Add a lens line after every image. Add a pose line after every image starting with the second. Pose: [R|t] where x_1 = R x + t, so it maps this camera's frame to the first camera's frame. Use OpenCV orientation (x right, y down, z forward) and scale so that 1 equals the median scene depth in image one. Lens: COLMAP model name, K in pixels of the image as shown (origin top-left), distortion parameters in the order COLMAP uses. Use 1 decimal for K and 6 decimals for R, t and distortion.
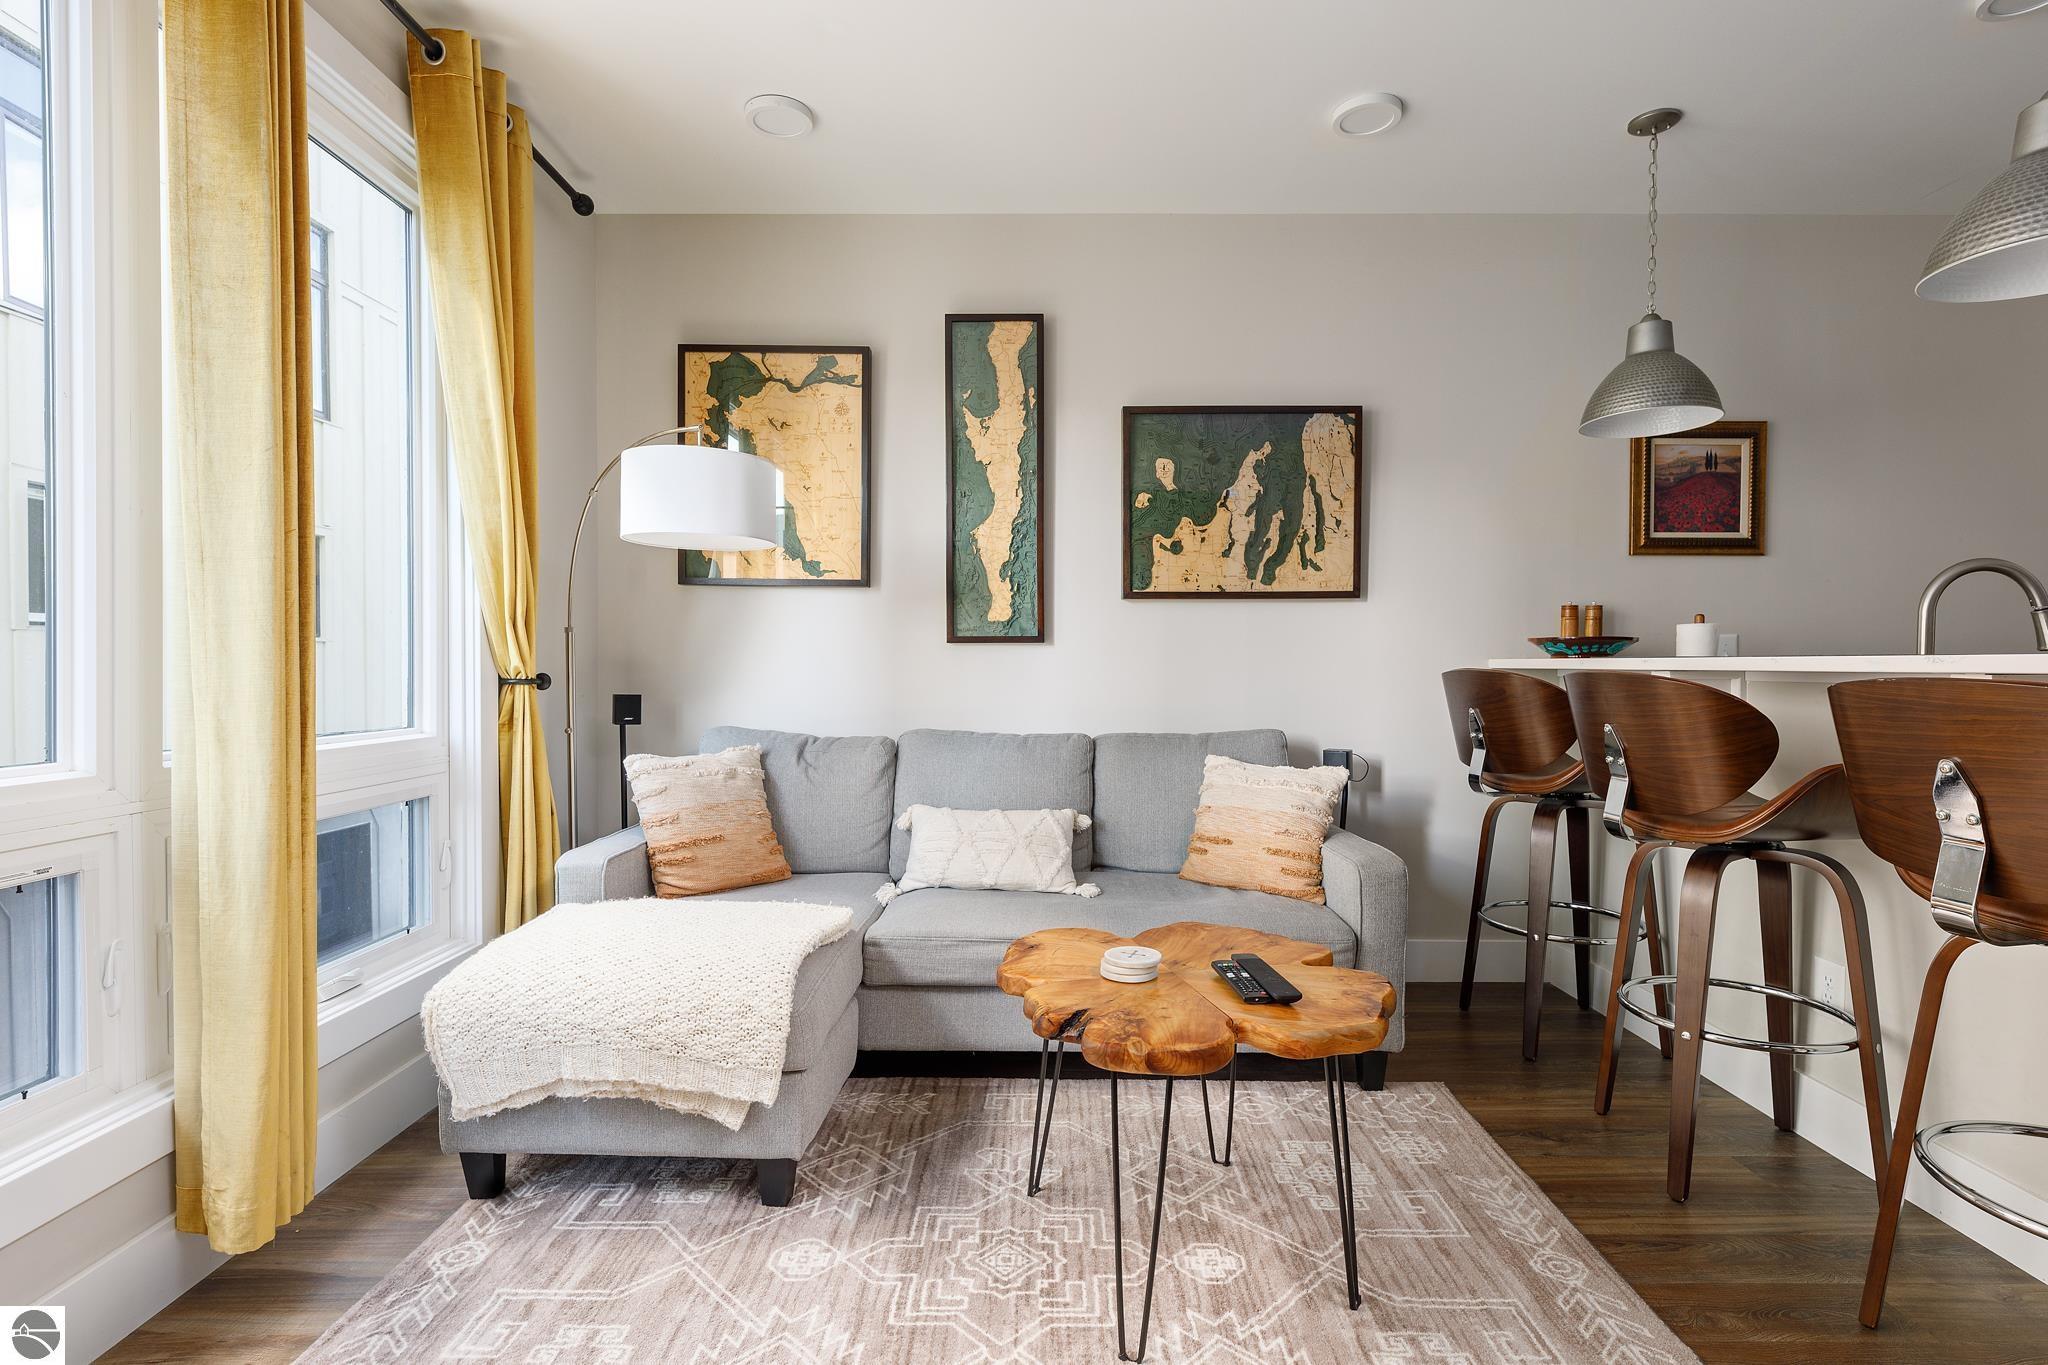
lens RADIAL K [[995.5, 0, 1027.0], [0, 995.5, 686.2], [0, 0, 1]] dist [0.002238, 0.000279]
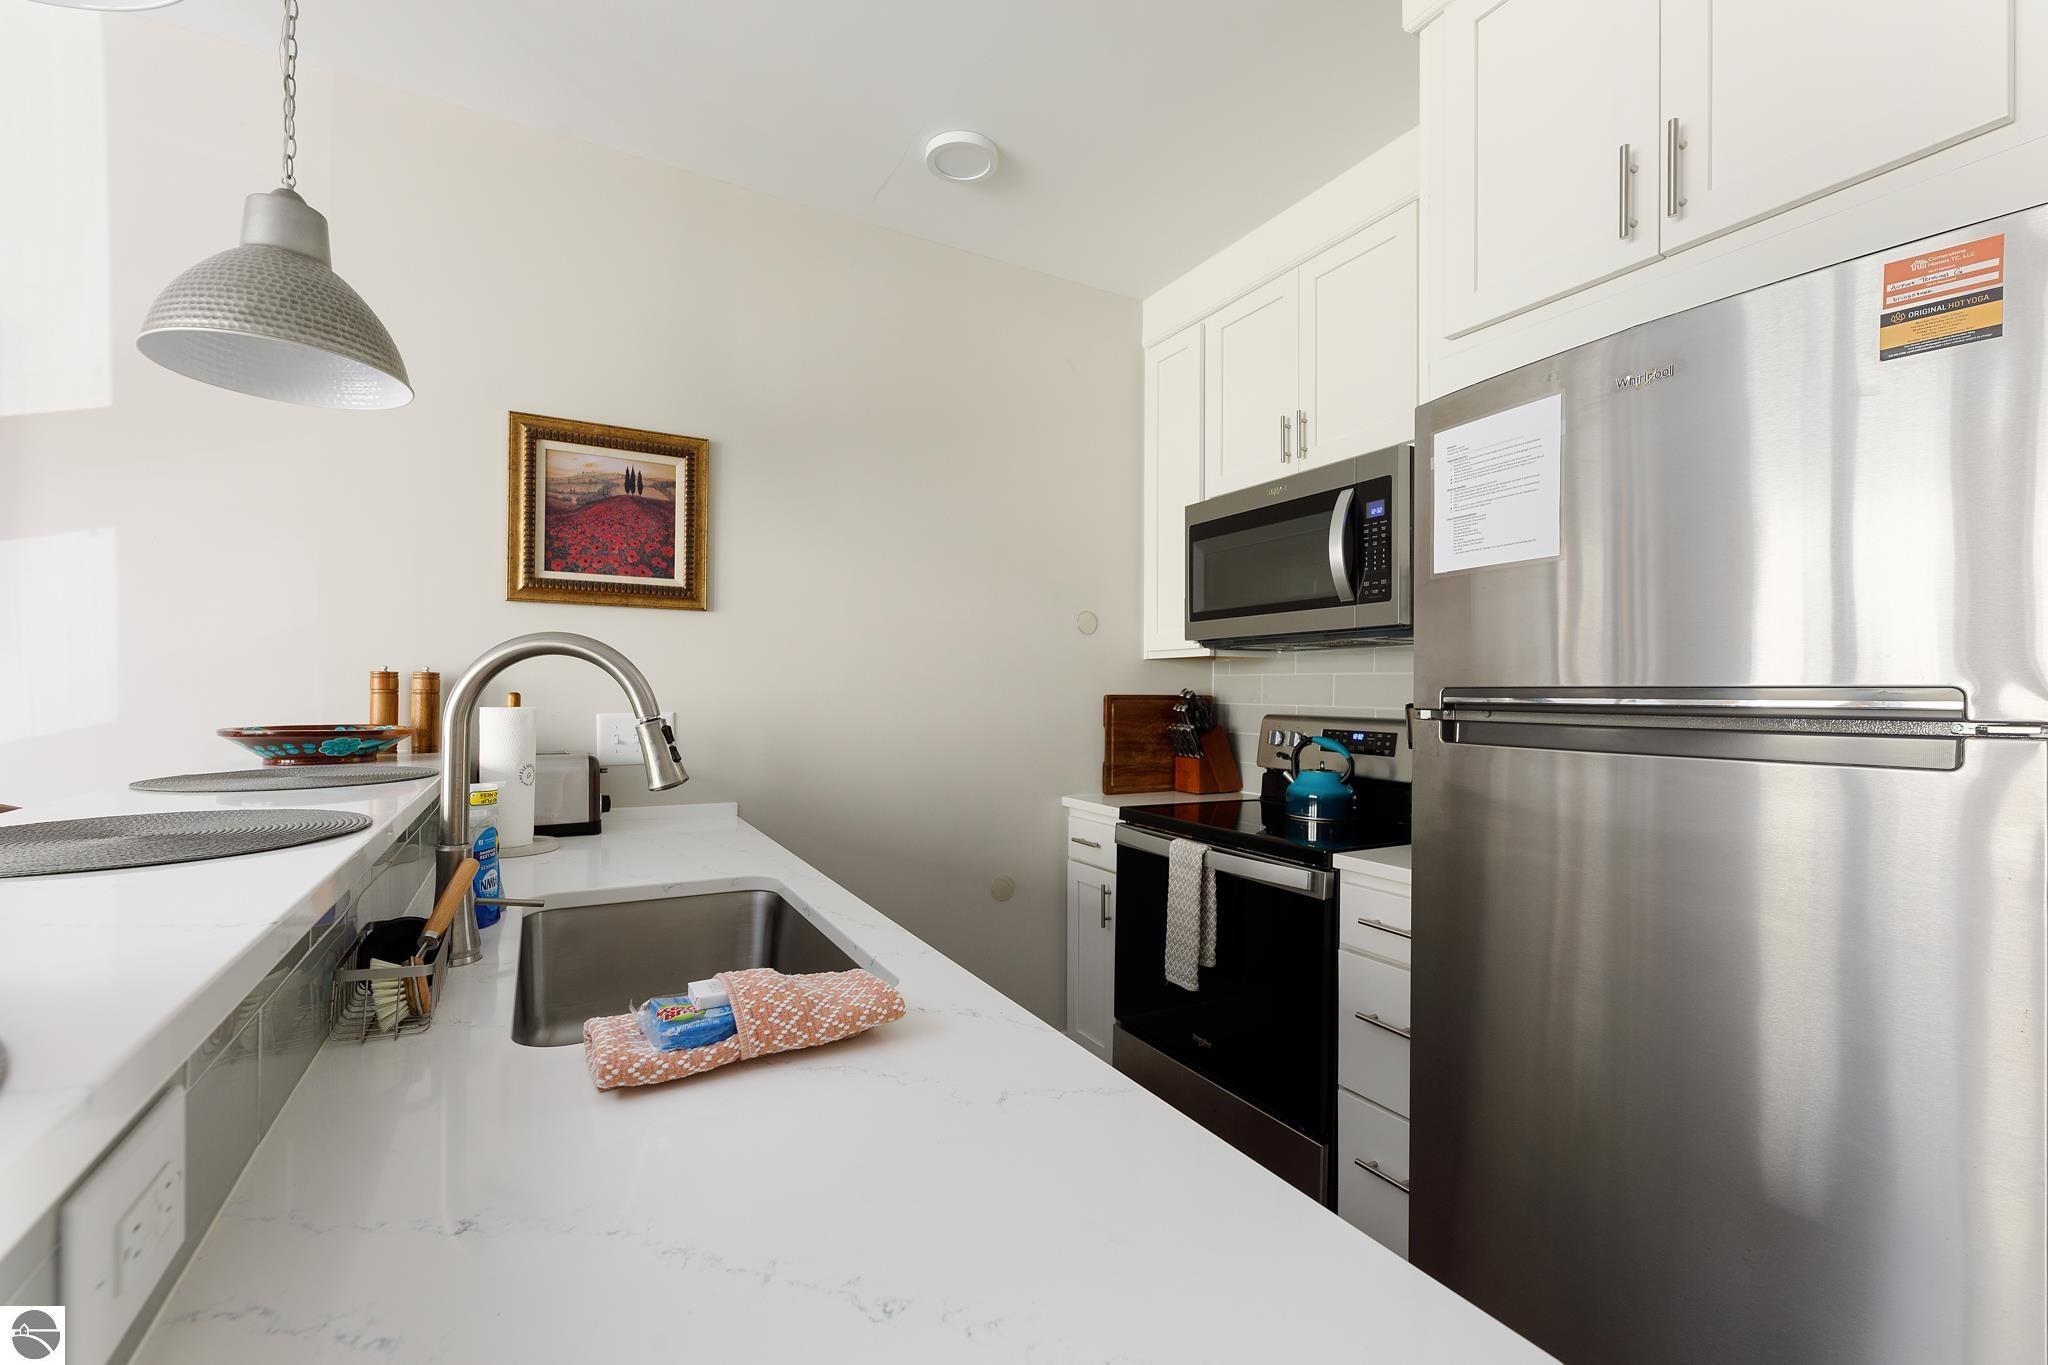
lens RADIAL K [[892.2, 0, 1024.2], [0, 892.2, 683.2], [0, 0, 1]] dist [-0.003257, -0.000254]
pose [[0.883037, 0.008853, 0.469219, 0.633108], [0.002860, 0.999702, -0.024244, -0.057328], [-0.469294, 0.022751, 0.882749, 0.273331]]
